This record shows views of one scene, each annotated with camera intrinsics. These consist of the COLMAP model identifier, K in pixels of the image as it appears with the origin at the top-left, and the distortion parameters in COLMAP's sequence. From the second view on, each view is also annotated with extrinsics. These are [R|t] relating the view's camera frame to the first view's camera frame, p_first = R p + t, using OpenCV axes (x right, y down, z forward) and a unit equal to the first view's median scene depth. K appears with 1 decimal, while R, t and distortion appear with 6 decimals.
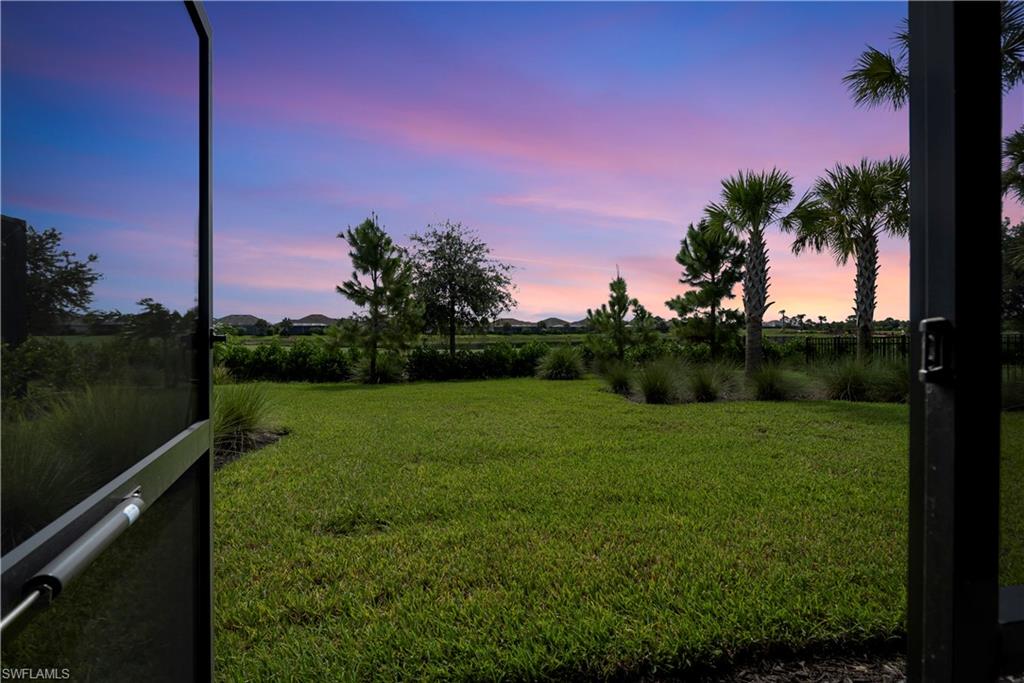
lens RADIAL K [[432.8, 0, 507.8], [0, 432.8, 332.9], [0, 0, 1]] dist [-0.007267, 0.000106]
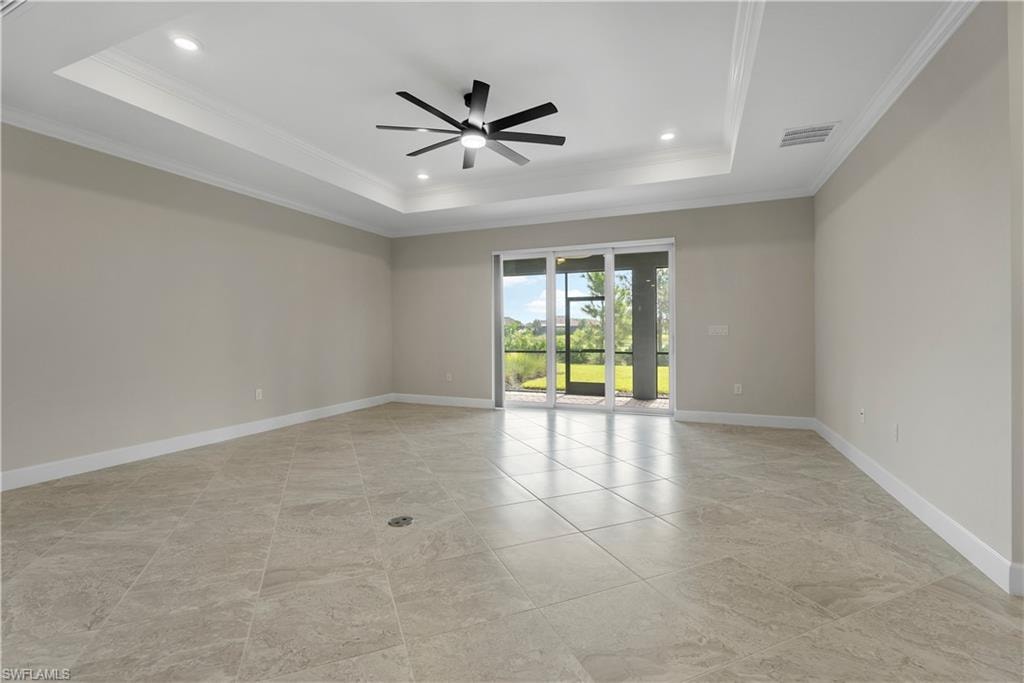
lens RADIAL K [[432.8, 0, 507.8], [0, 432.8, 332.9], [0, 0, 1]] dist [-0.007267, 0.000106]
pose [[0.859158, 0.002962, -0.511701, 0.193699], [-0.002302, 0.999996, 0.001923, -0.008134], [0.511705, -0.000474, 0.859161, -0.513647]]
